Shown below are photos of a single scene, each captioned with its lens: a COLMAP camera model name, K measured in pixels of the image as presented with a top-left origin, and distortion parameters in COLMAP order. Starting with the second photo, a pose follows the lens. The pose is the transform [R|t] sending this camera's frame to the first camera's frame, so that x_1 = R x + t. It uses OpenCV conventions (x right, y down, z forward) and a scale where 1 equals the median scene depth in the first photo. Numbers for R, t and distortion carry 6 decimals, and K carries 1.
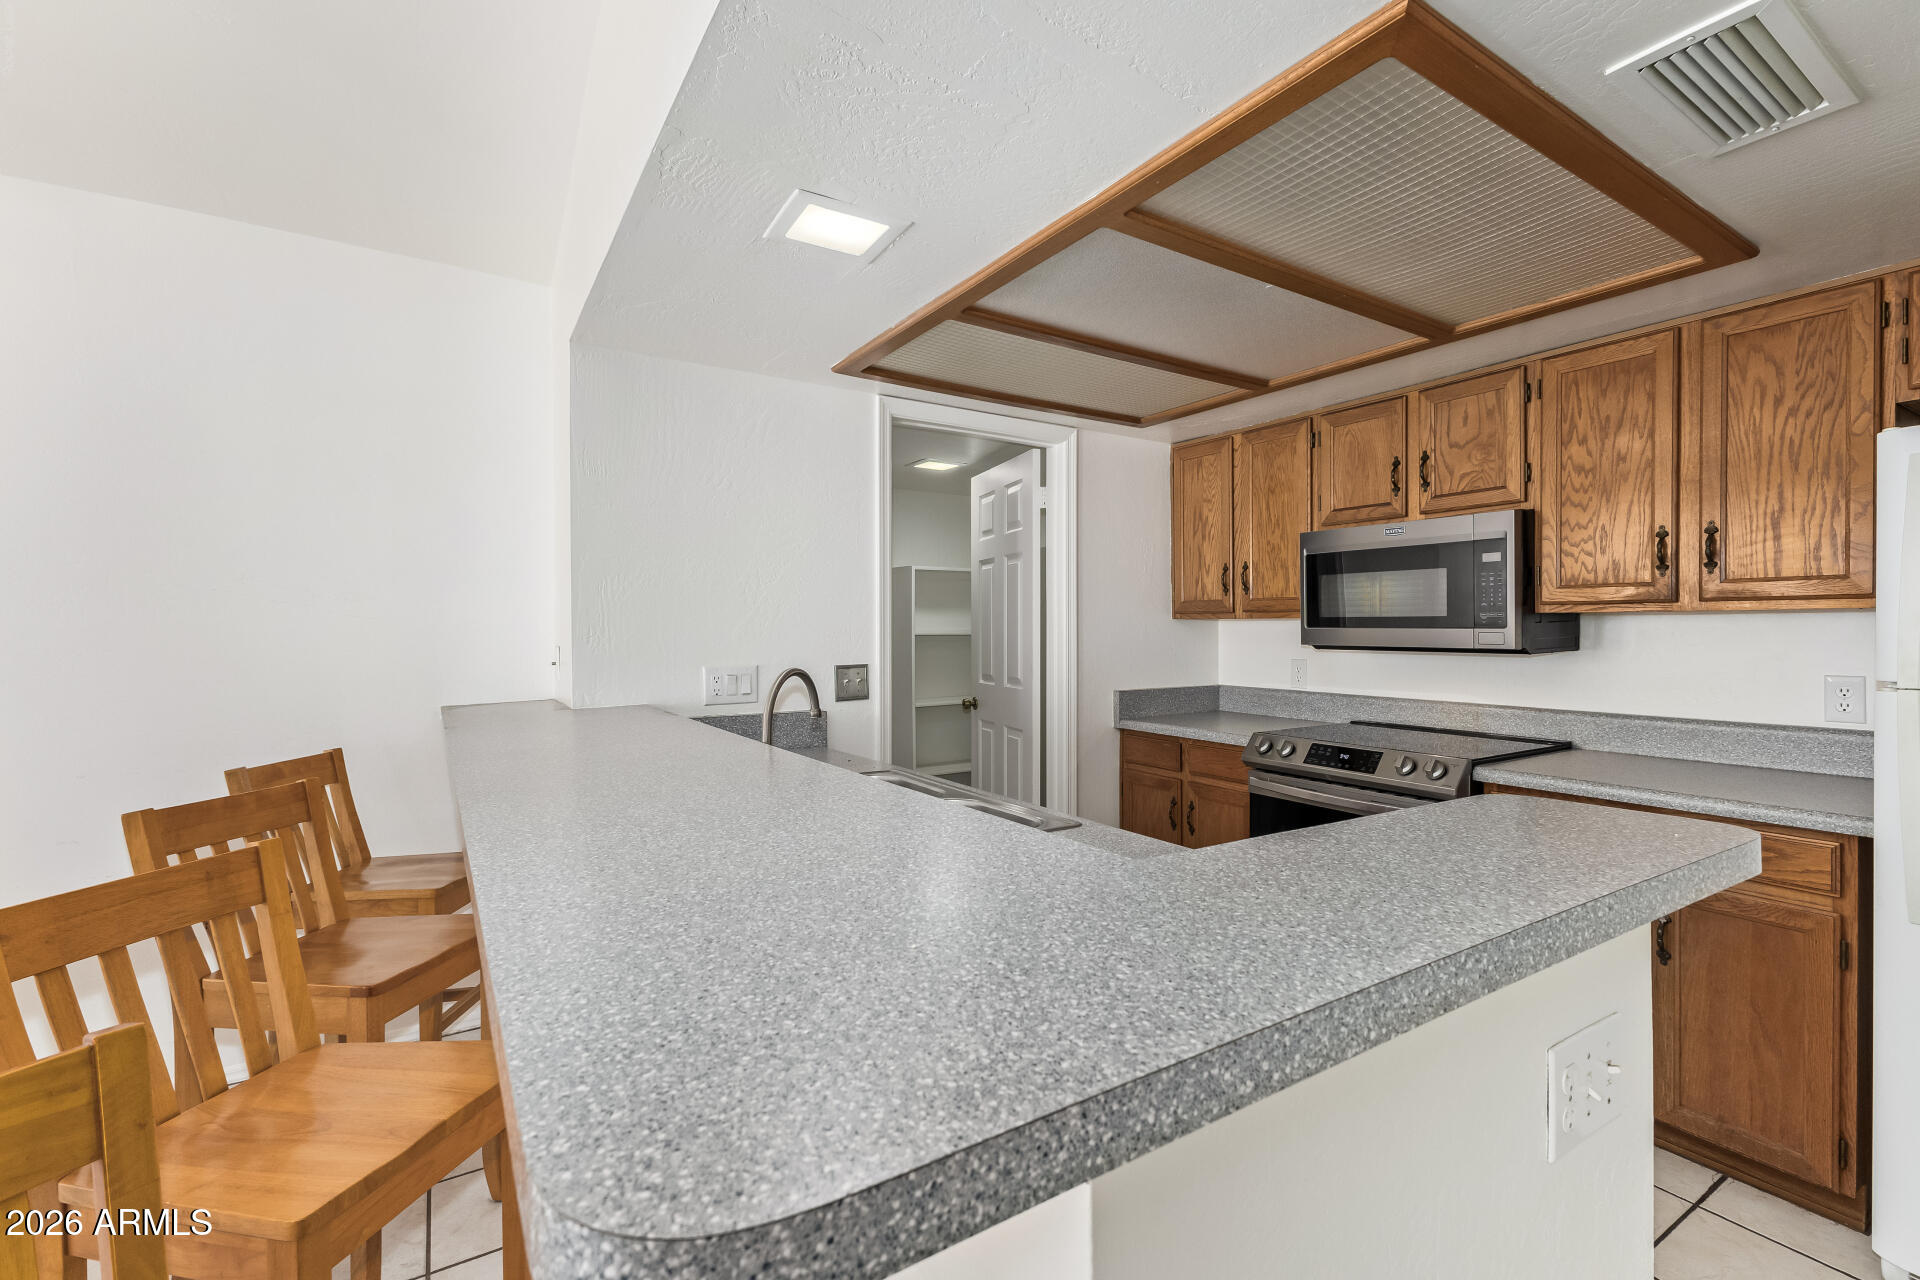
lens RADIAL K [[840.5, 0, 1044.0], [0, 840.5, 632.8], [0, 0, 1]] dist [0.007662, -0.000245]
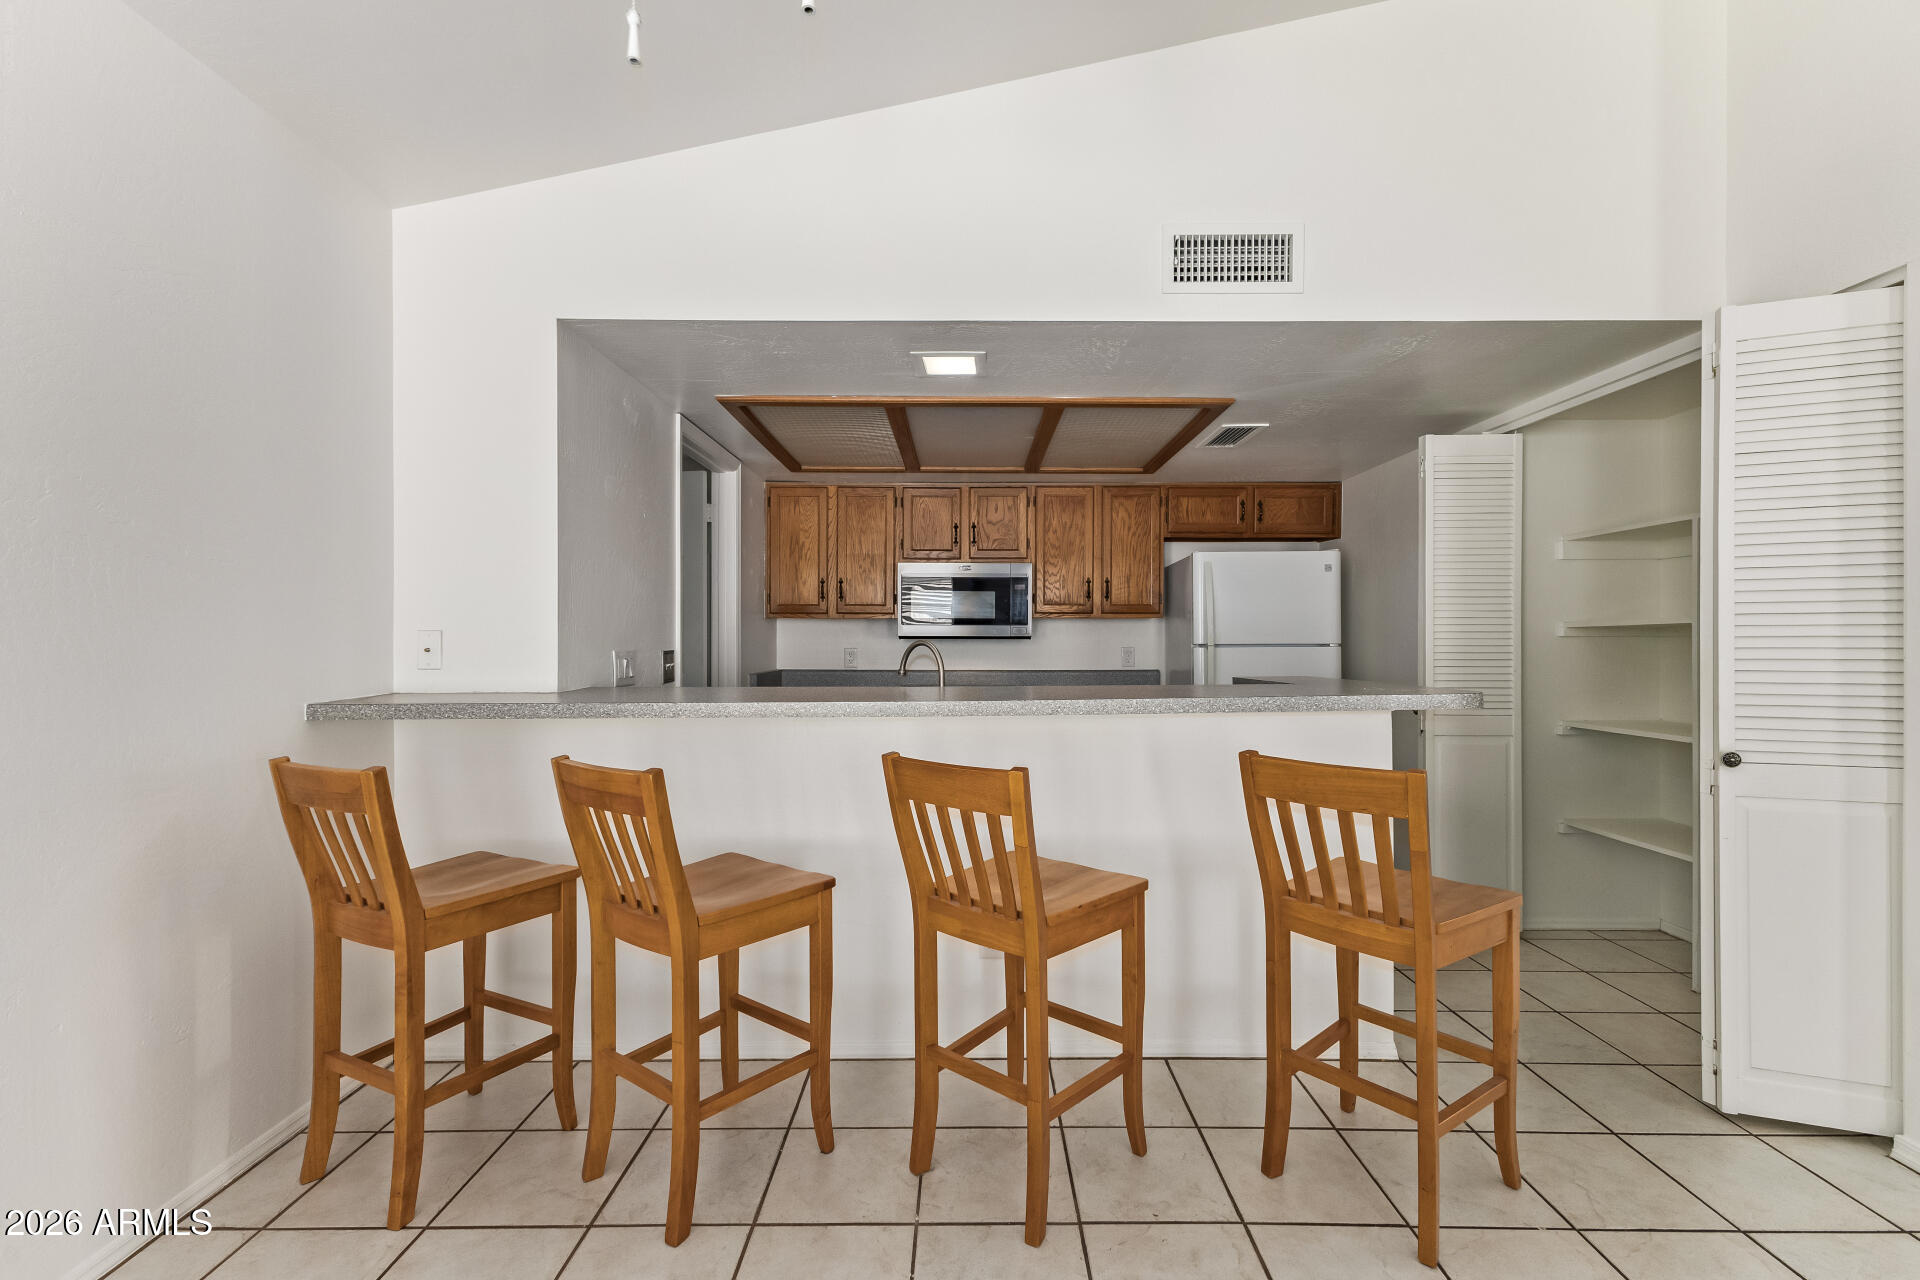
lens RADIAL K [[840.5, 0, 951.3], [0, 840.5, 638.5], [0, 0, 1]] dist [0.007662, -0.000245]
pose [[0.575170, 0.002391, 0.818031, -1.040366], [0.003507, 0.999979, -0.005389, 0.031737], [-0.818027, 0.005968, 0.575150, 0.053681]]
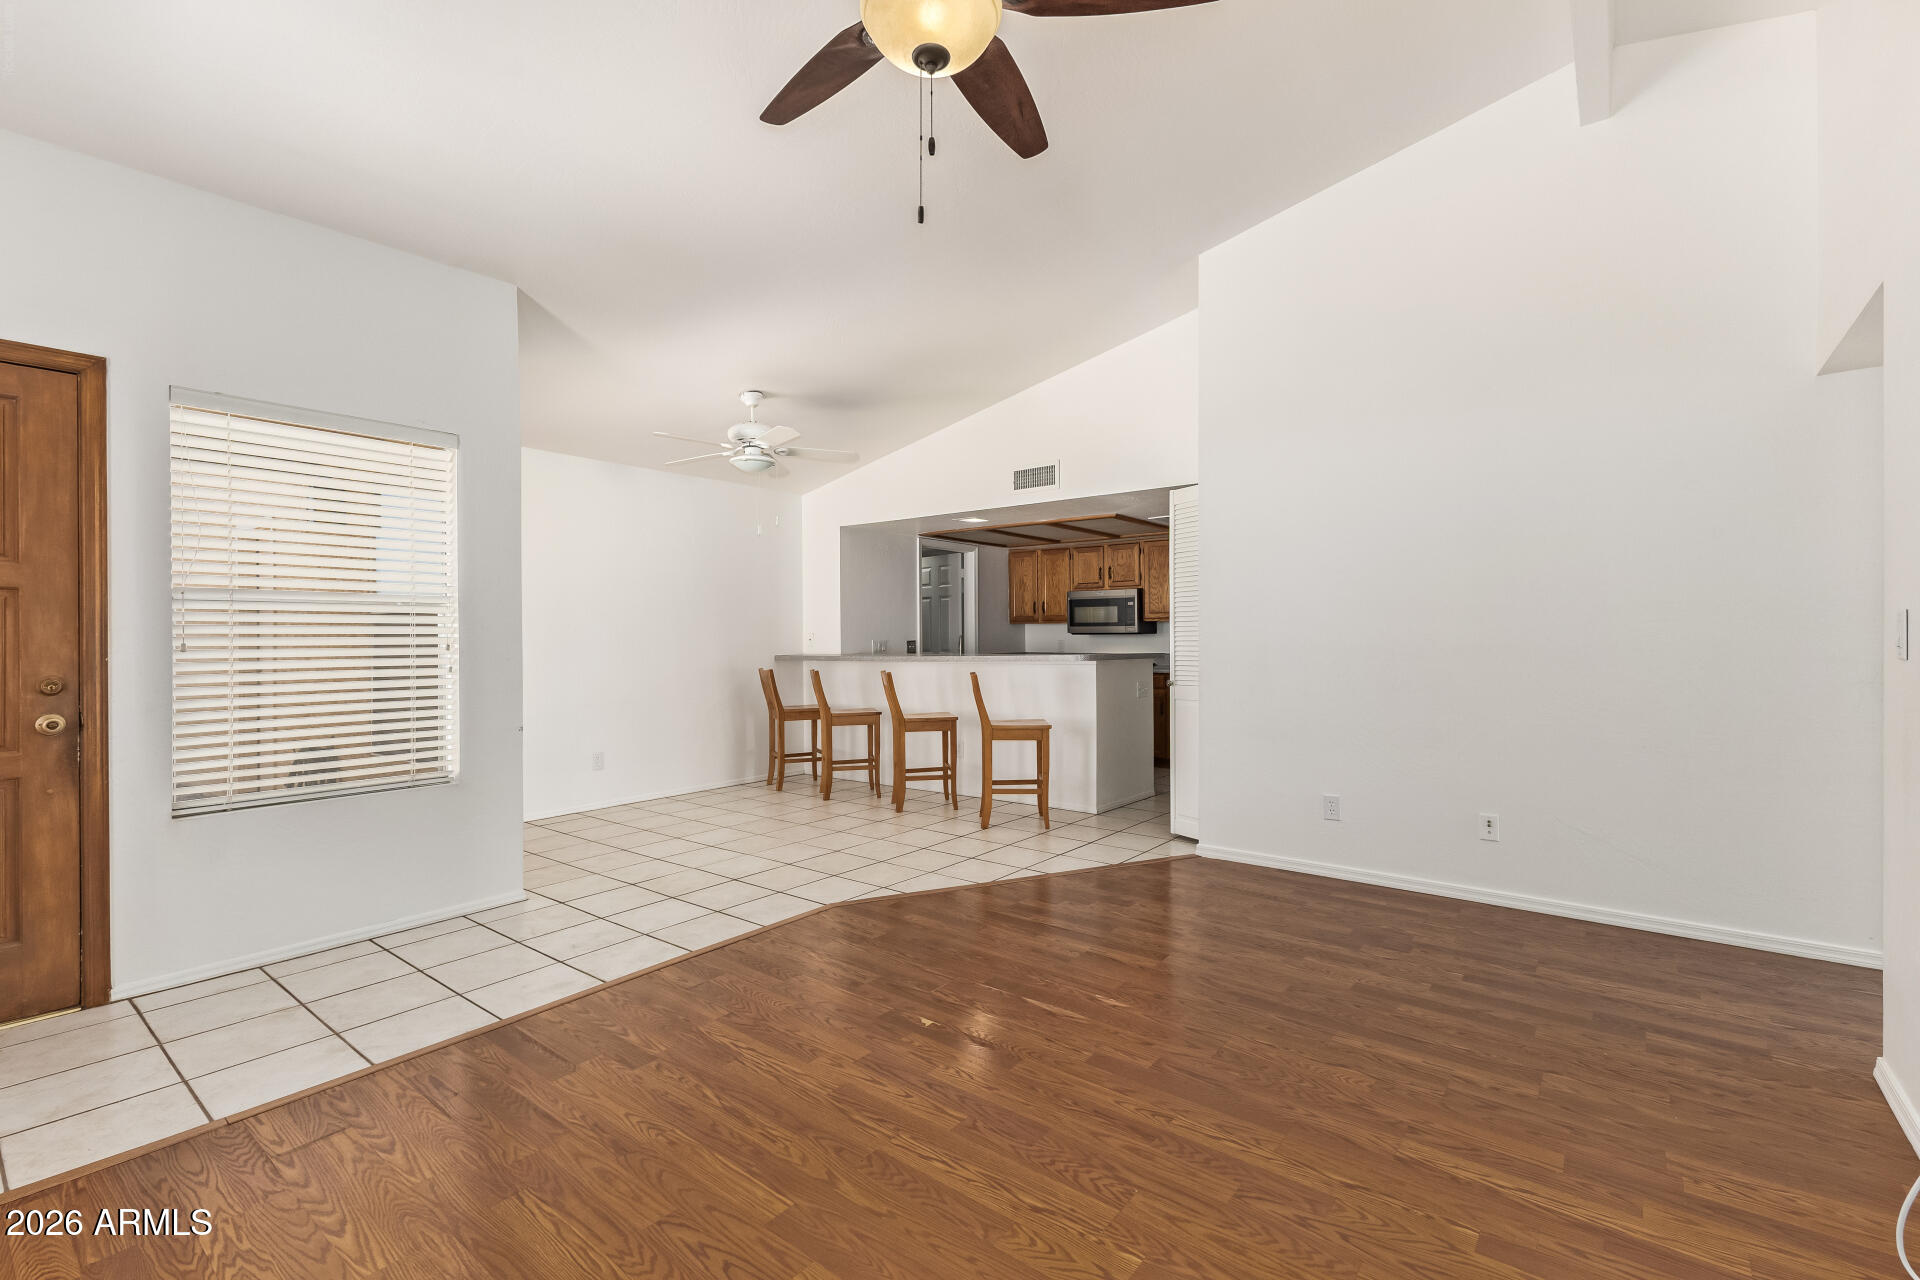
lens RADIAL K [[840.5, 0, 963.5], [0, 840.5, 633.4], [0, 0, 1]] dist [0.007662, -0.000245]
pose [[0.956749, -0.002889, 0.290902, -0.940883], [0.006159, 0.999928, -0.010326, 0.048583], [-0.290851, 0.011671, 0.956697, -1.750602]]
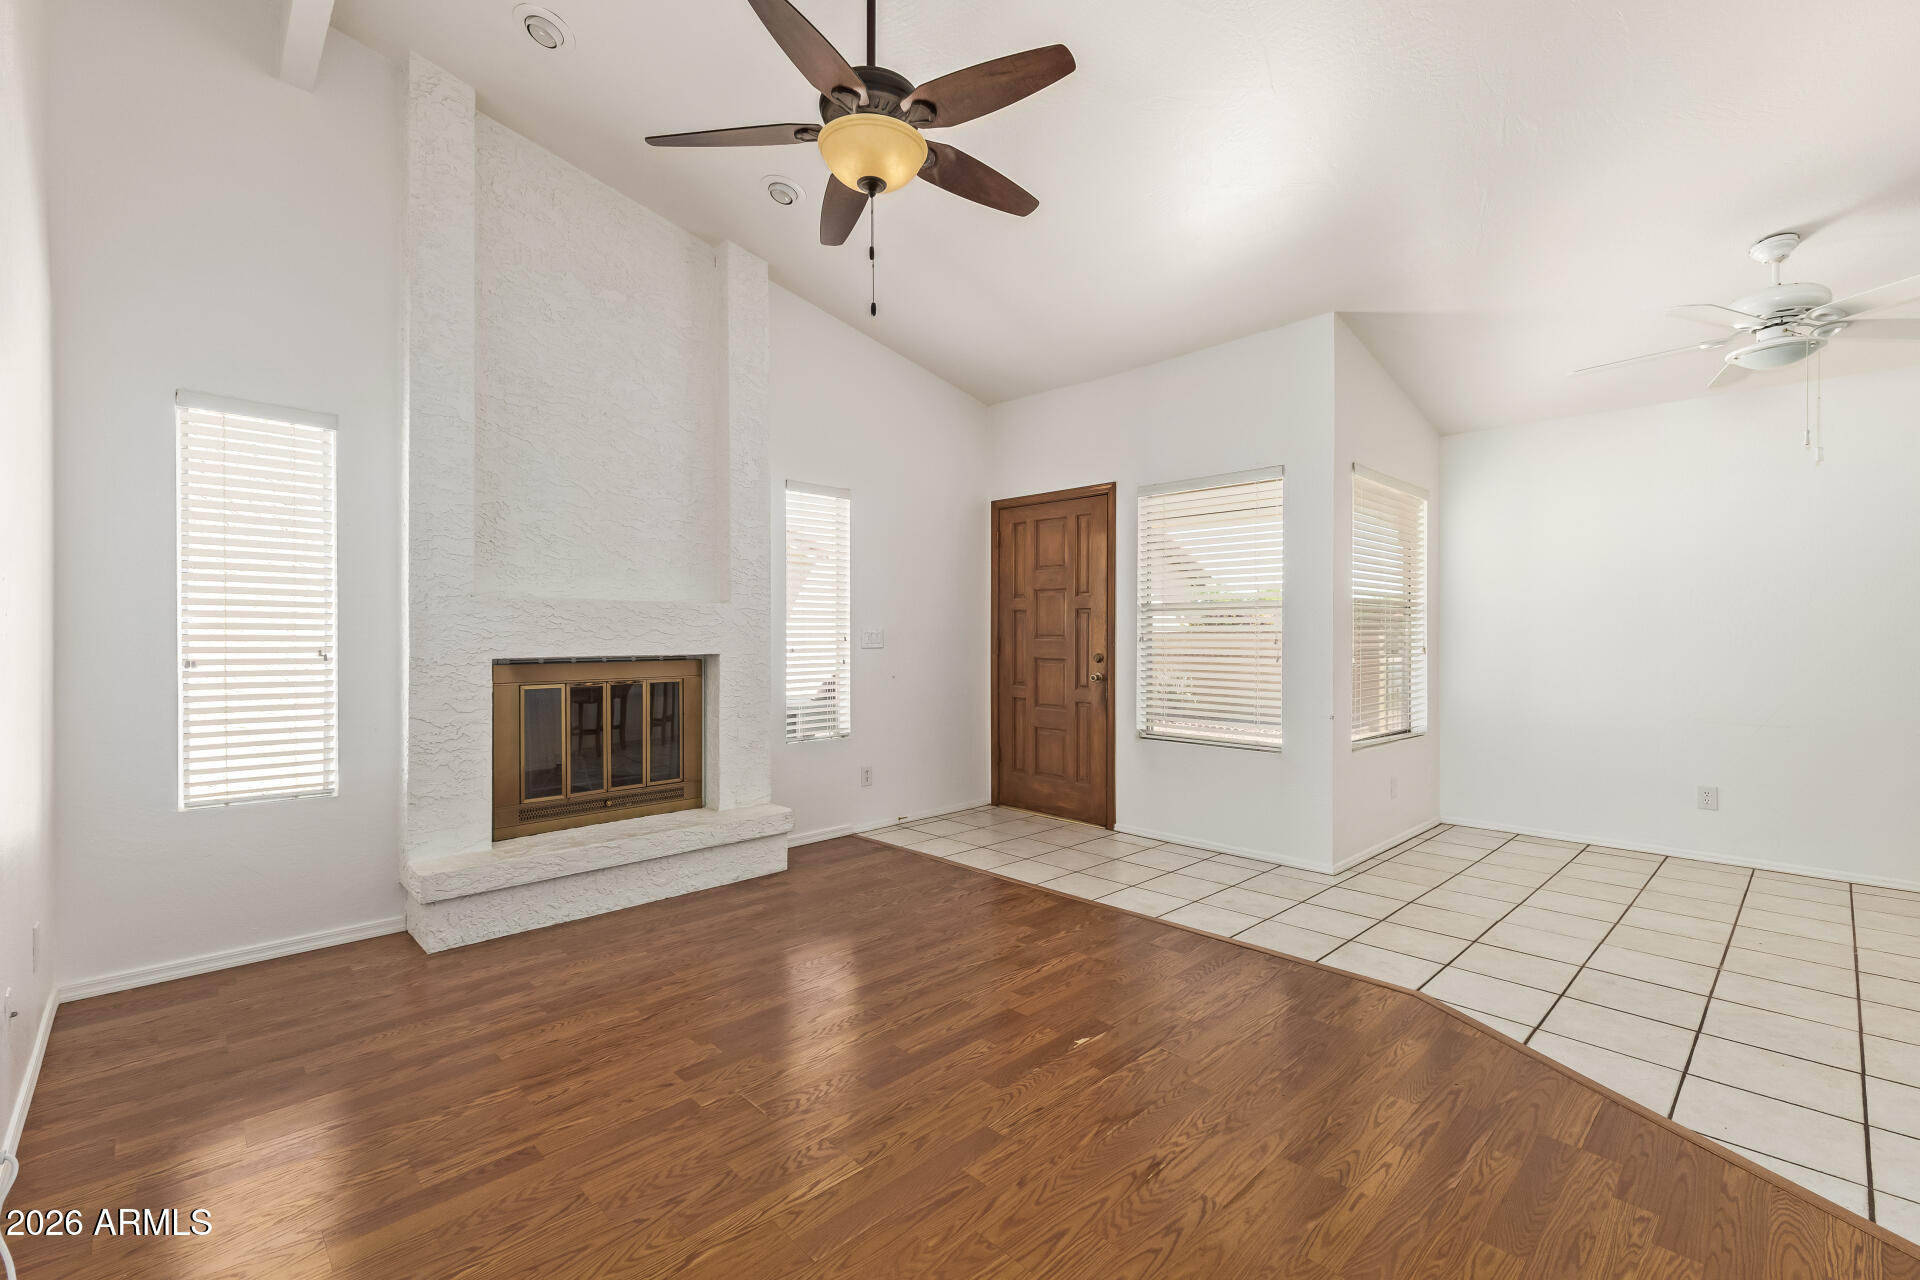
lens RADIAL K [[840.5, 0, 950.1], [0, 840.5, 625.3], [0, 0, 1]] dist [0.007662, -0.000245]
pose [[0.135706, -0.010911, -0.990689, 0.238617], [-0.002780, 0.999931, -0.011394, 0.040528], [0.990745, 0.004301, 0.135667, -1.053389]]
